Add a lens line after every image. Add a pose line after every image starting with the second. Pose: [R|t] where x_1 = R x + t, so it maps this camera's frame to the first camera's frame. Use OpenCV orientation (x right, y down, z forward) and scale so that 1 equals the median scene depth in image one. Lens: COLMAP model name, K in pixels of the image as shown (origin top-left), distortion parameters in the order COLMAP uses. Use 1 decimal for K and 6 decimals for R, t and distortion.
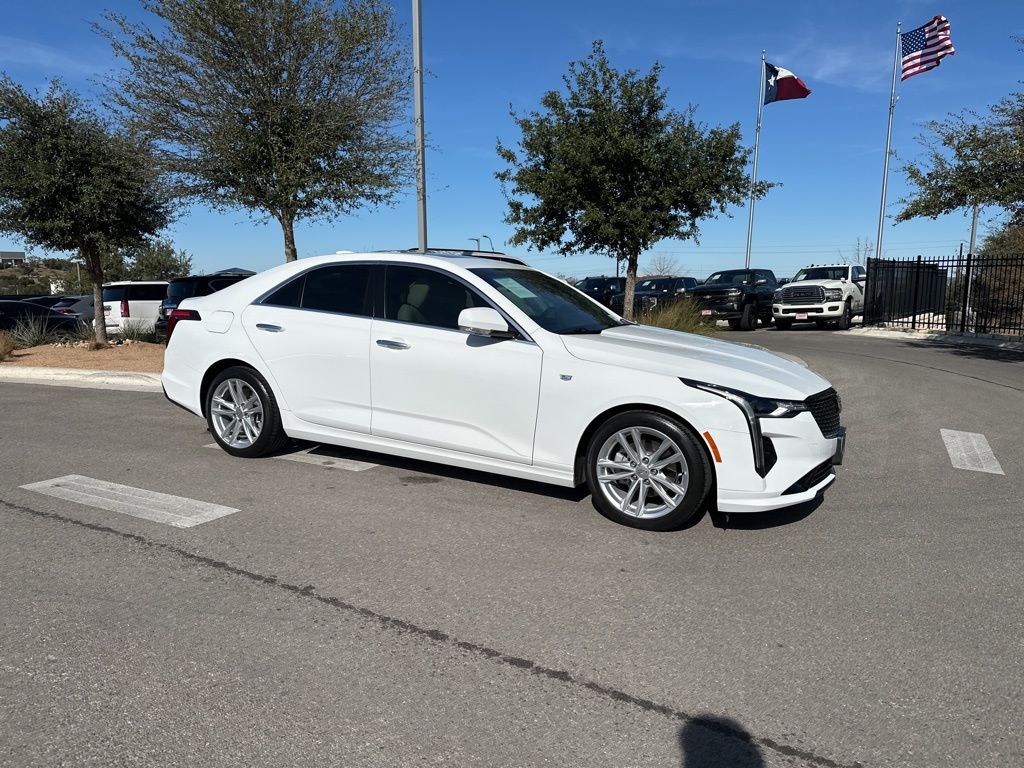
lens RADIAL K [[715.9, 0, 499.1], [0, 715.9, 401.9], [0, 0, 1]] dist [0.044079, -0.051374]
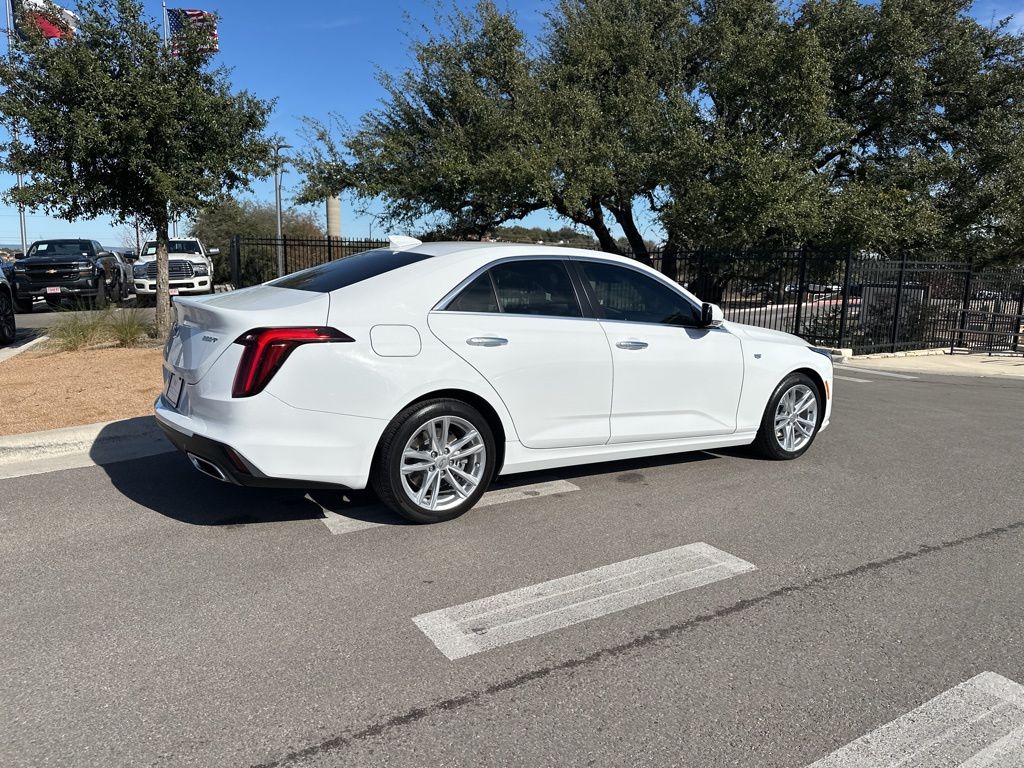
lens RADIAL K [[715.0, 0, 506.9], [0, 715.0, 399.1], [0, 0, 1]] dist [0.046757, -0.052379]
pose [[0.484630, -0.156359, 0.860631, -0.437142], [0.123078, 0.986295, 0.109883, -0.055191], [-0.866017, 0.052673, 0.497232, 0.270557]]
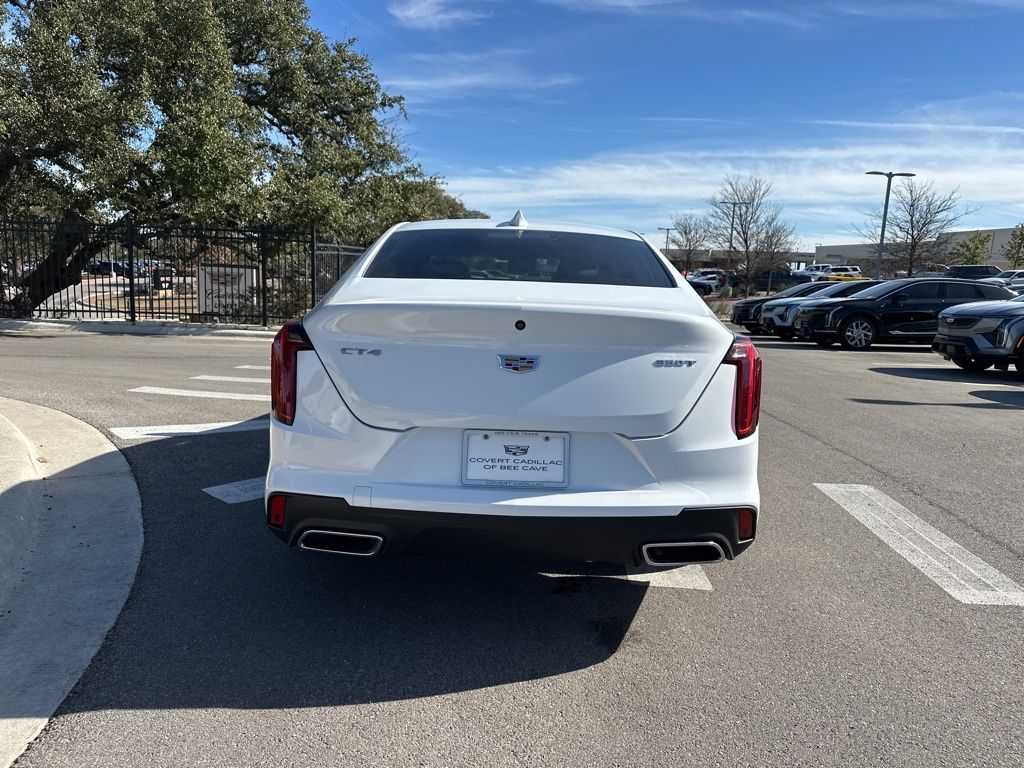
lens RADIAL K [[733.8, 0, 512.0], [0, 733.8, 384.0], [0, 0, 1]] dist [0.049557, -0.095906]
pose [[-0.472846, -0.159956, 0.866505, -0.391082], [0.104246, 0.966324, 0.235269, -0.111165], [-0.874957, 0.201575, -0.440247, 0.667895]]
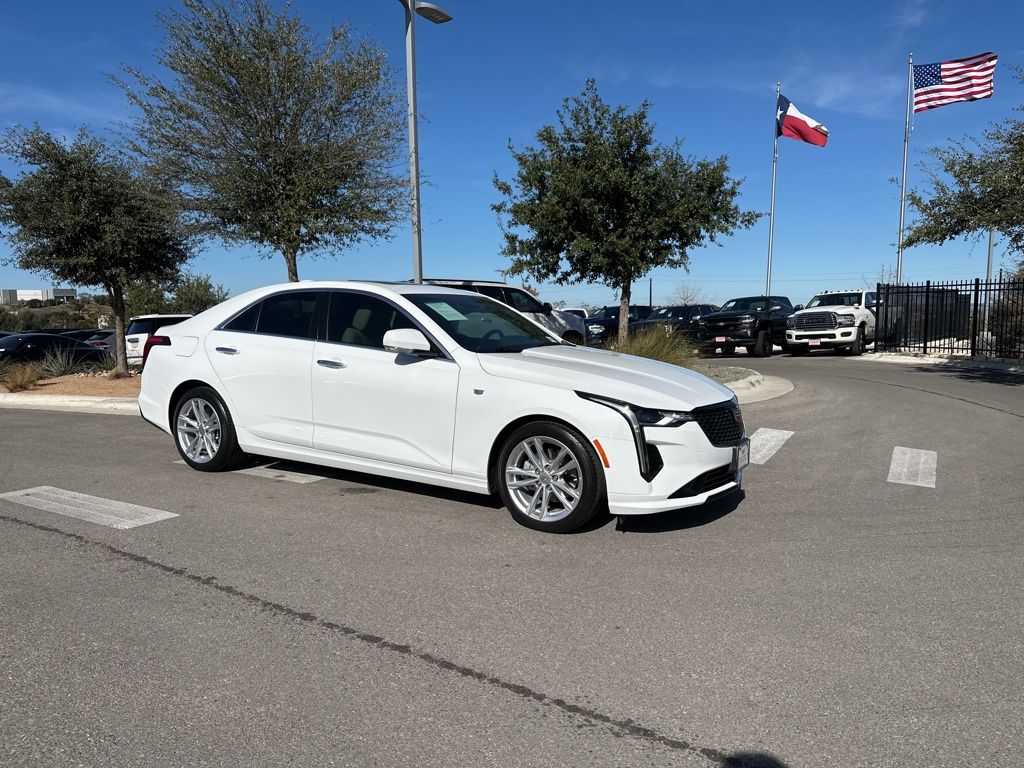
lens RADIAL K [[715.0, 0, 506.9], [0, 715.0, 399.1], [0, 0, 1]] dist [0.046757, -0.052379]
pose [[0.999140, -0.005748, -0.041055, 0.065063], [0.003848, 0.998924, -0.046216, 0.009659], [0.041276, 0.046018, 0.998087, -0.028221]]
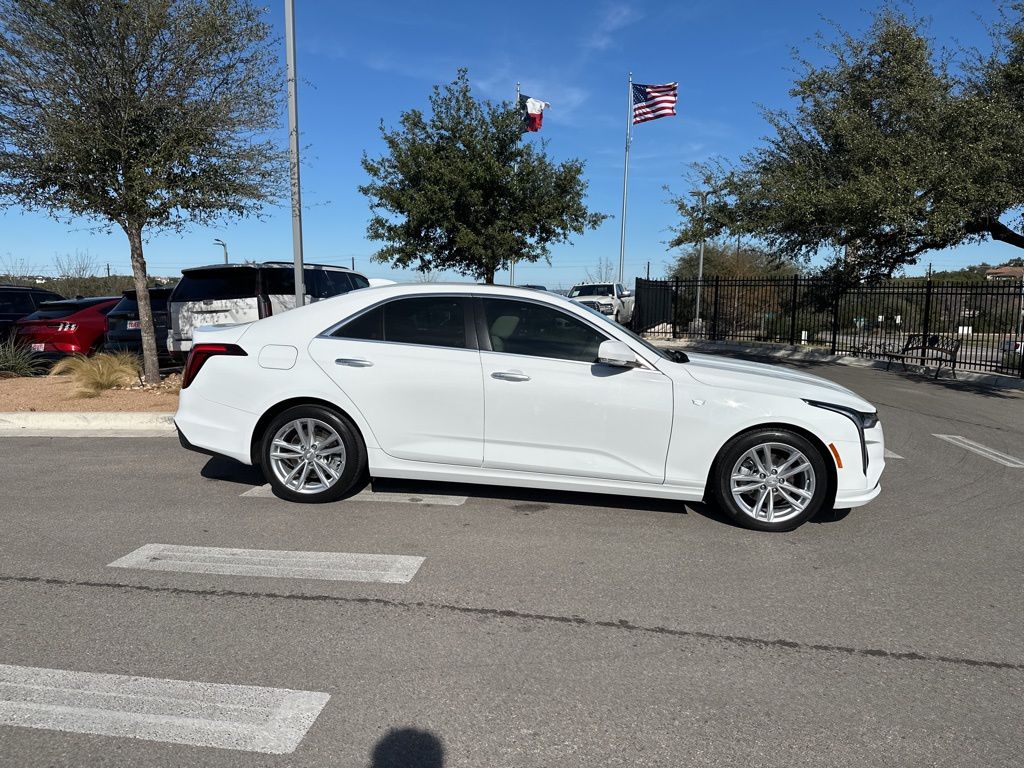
lens RADIAL K [[715.0, 0, 506.9], [0, 715.0, 399.1], [0, 0, 1]] dist [0.046757, -0.052379]
pose [[0.926889, -0.045491, 0.372568, -0.216101], [0.051082, 0.998681, -0.005144, -0.017941], [-0.371843, 0.023800, 0.927991, 0.025403]]
